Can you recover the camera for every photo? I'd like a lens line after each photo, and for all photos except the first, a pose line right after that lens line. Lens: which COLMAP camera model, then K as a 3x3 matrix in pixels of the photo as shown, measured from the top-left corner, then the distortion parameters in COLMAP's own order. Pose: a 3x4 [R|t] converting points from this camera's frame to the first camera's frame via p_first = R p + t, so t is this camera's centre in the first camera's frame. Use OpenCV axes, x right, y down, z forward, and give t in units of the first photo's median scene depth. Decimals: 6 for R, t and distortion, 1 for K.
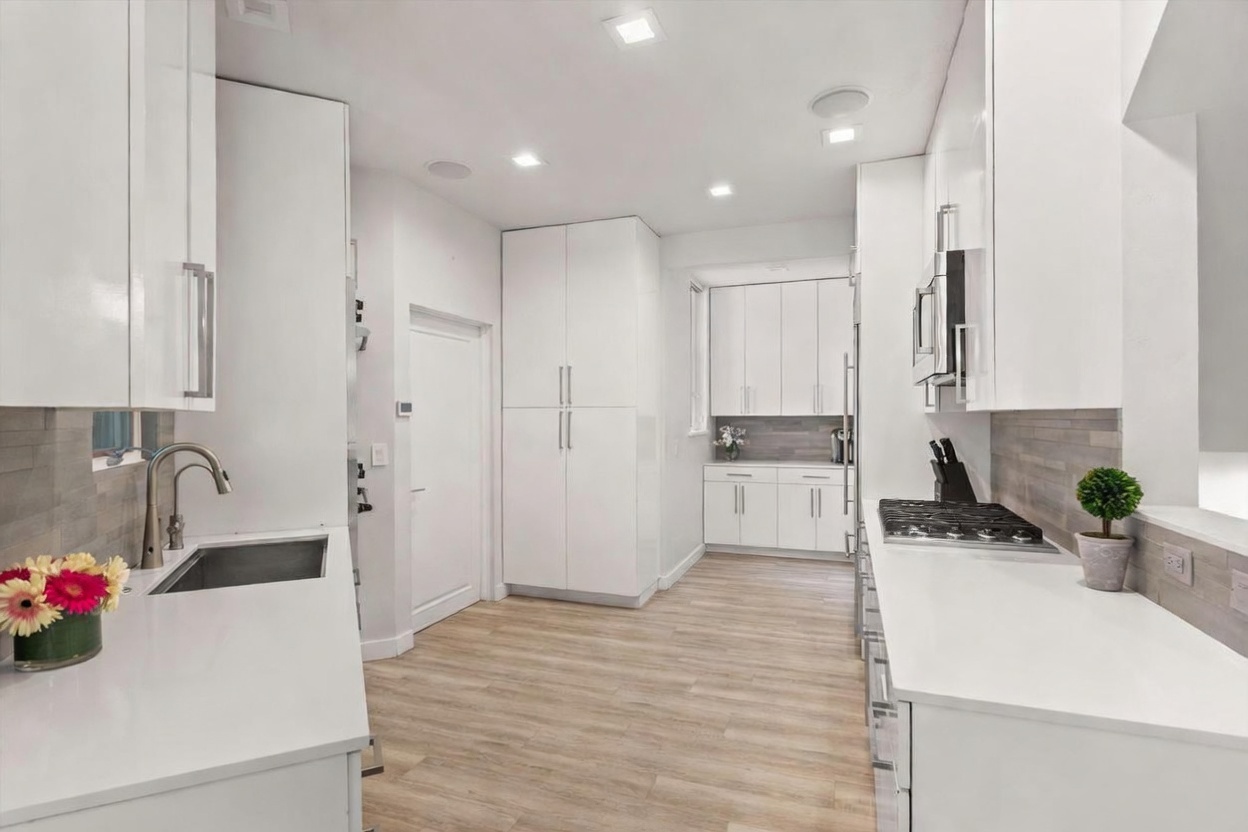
lens RADIAL K [[602.3, 0, 633.3], [0, 602.3, 416.3], [0, 0, 1]] dist [0.010191, -0.001749]
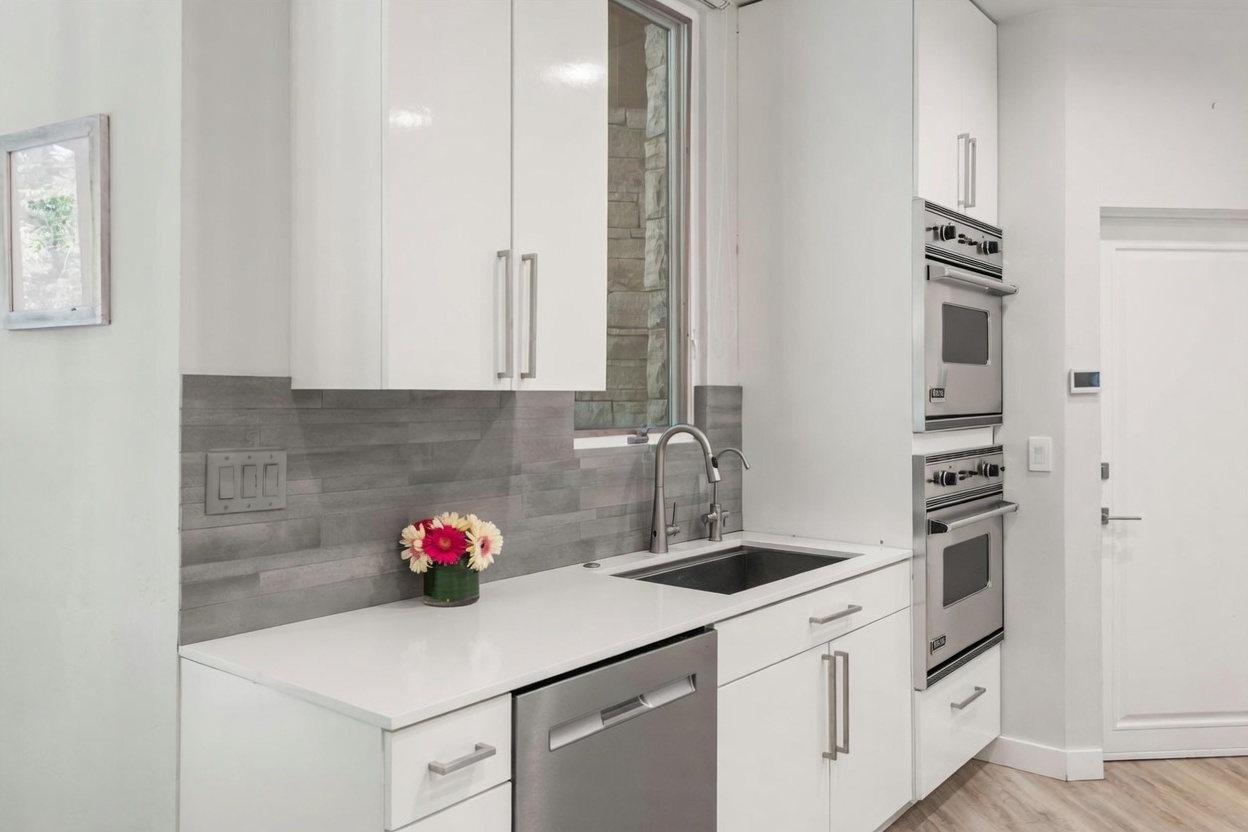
lens RADIAL K [[942.7, 0, 642.5], [0, 942.7, 400.1], [0, 0, 1]] dist [0.037863, -0.001966]
pose [[0.430480, 0.009466, -0.902551, 0.271141], [0.000172, 0.999944, 0.010570, -0.003781], [0.902600, -0.004705, 0.430454, 0.166386]]
